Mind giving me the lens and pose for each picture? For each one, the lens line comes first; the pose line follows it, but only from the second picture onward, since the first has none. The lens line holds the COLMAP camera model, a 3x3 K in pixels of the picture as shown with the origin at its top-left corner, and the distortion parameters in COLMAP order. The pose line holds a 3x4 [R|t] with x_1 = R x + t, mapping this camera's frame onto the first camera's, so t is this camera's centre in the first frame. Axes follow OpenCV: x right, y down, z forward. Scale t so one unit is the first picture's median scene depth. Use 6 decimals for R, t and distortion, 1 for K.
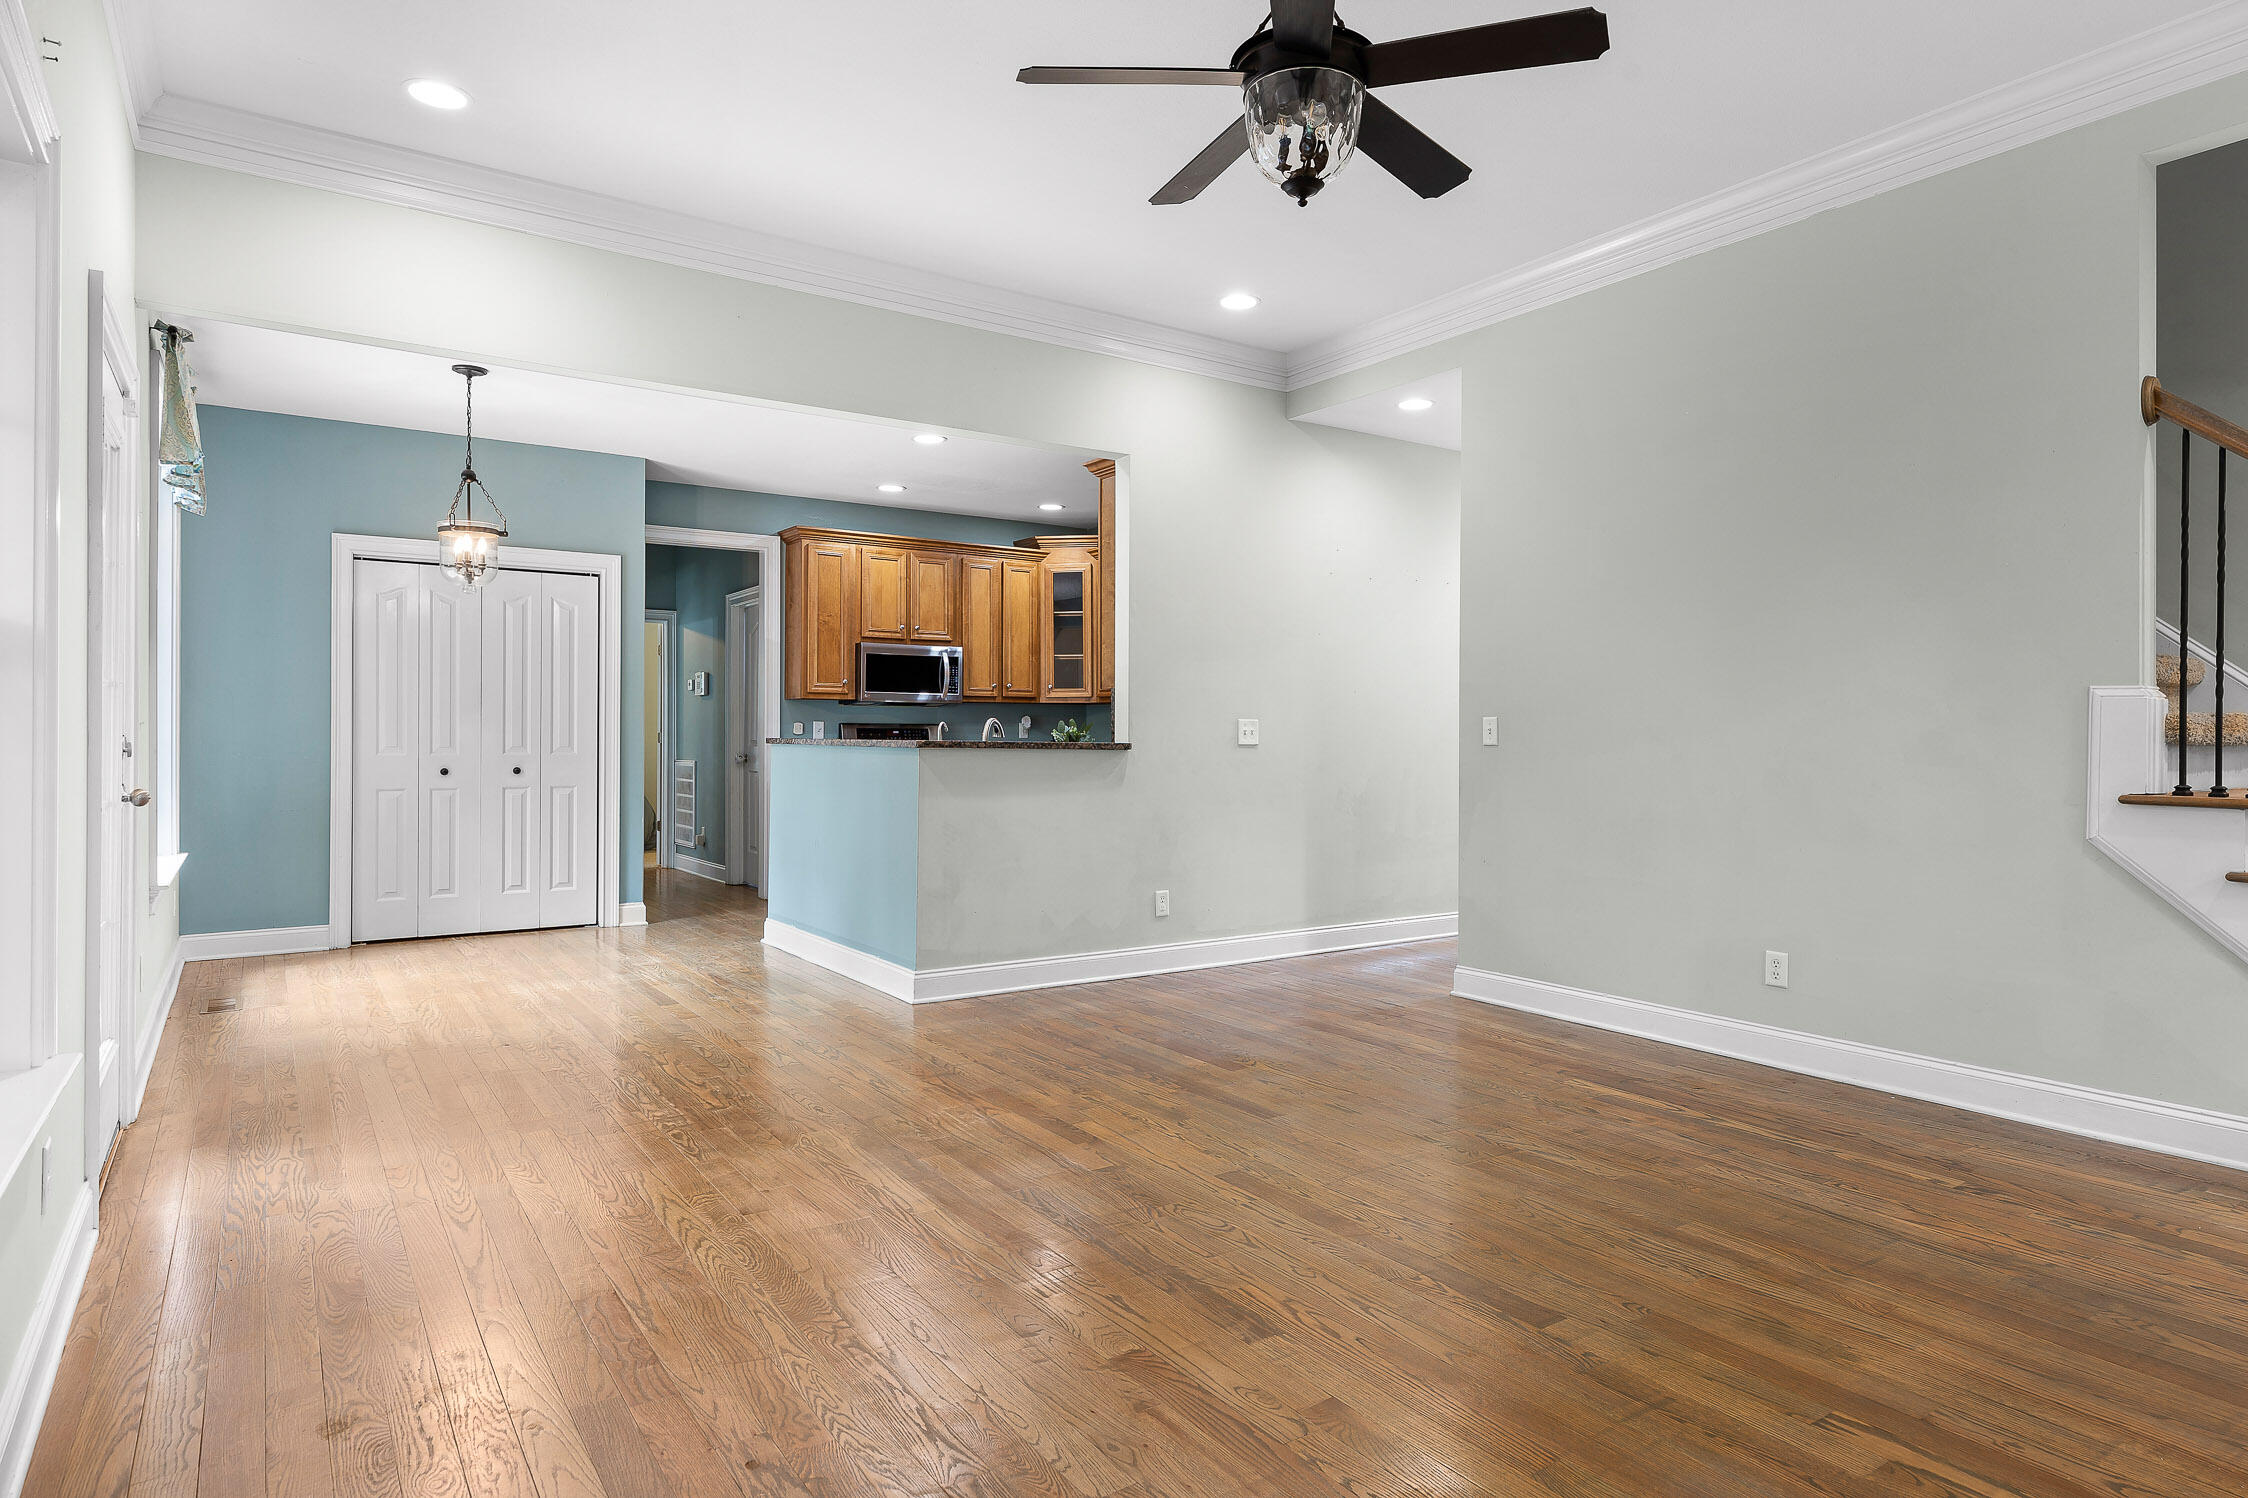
lens RADIAL K [[1256.9, 0, 1125.5], [0, 1256.9, 738.3], [0, 0, 1]] dist [-0.000274, -0.000102]
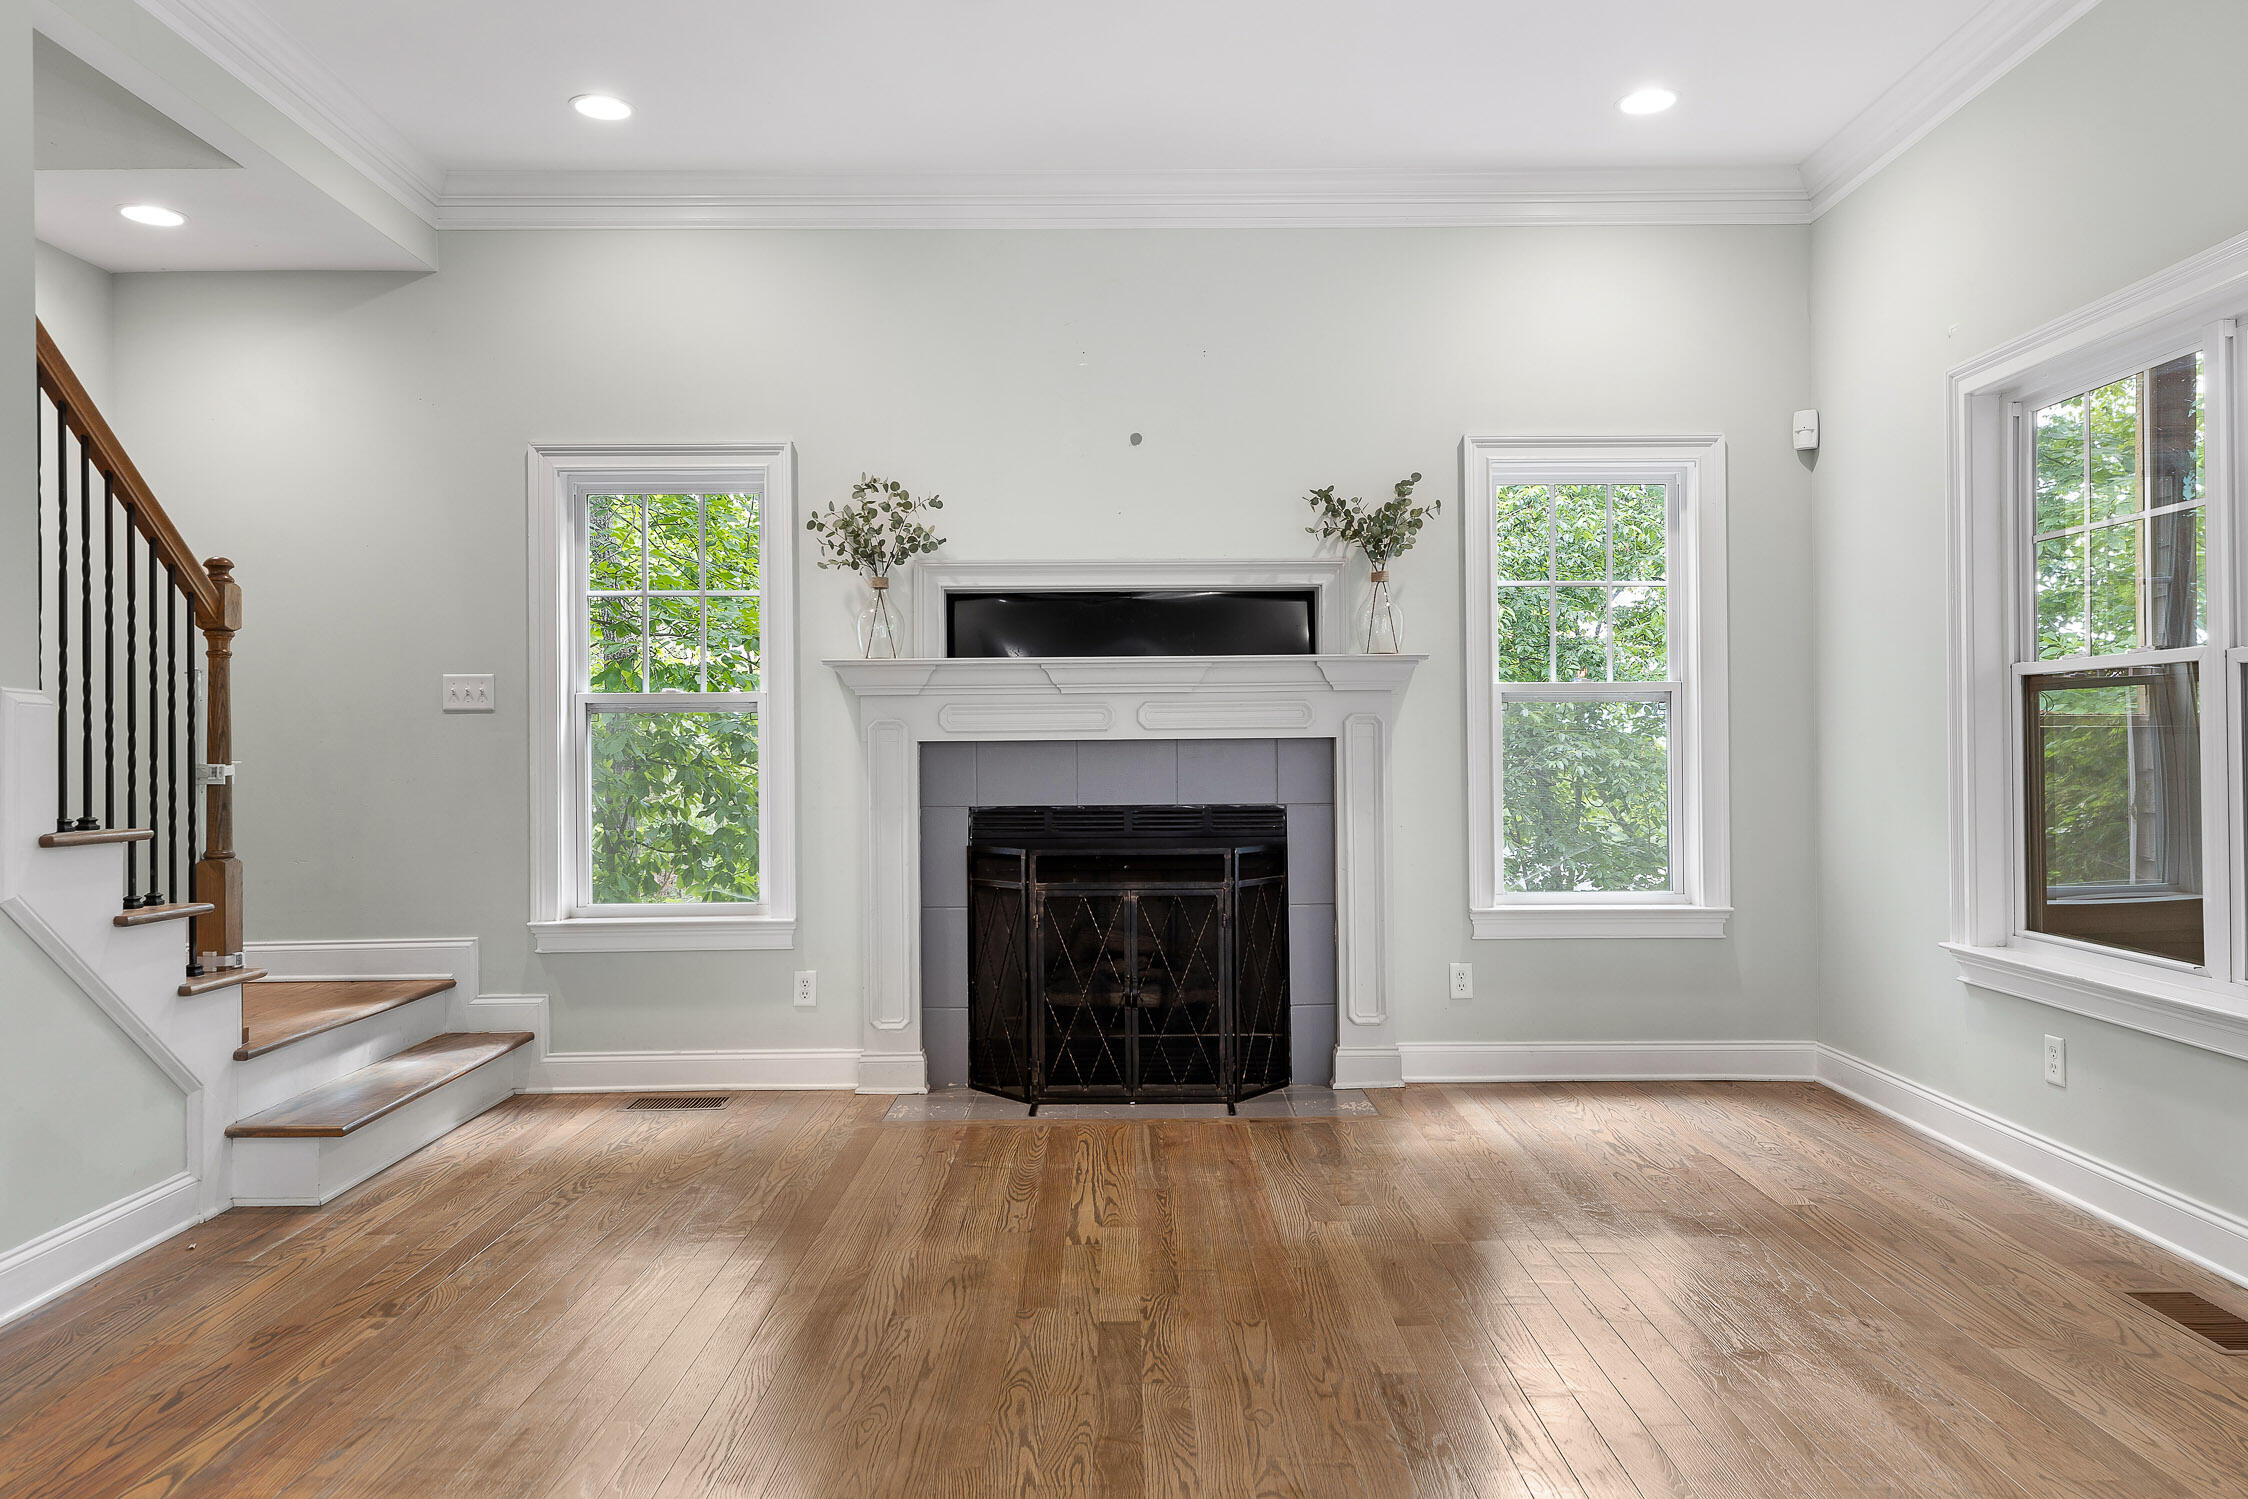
lens RADIAL K [[1563.2, 0, 1125.9], [0, 1563.2, 746.1], [0, 0, 1]] dist [0.003674, 0.001743]
pose [[-0.829503, 0.010717, 0.558400, -0.250247], [0.013563, 0.999908, 0.000958, -0.001027], [-0.558338, 0.008368, -0.829571, 1.361686]]
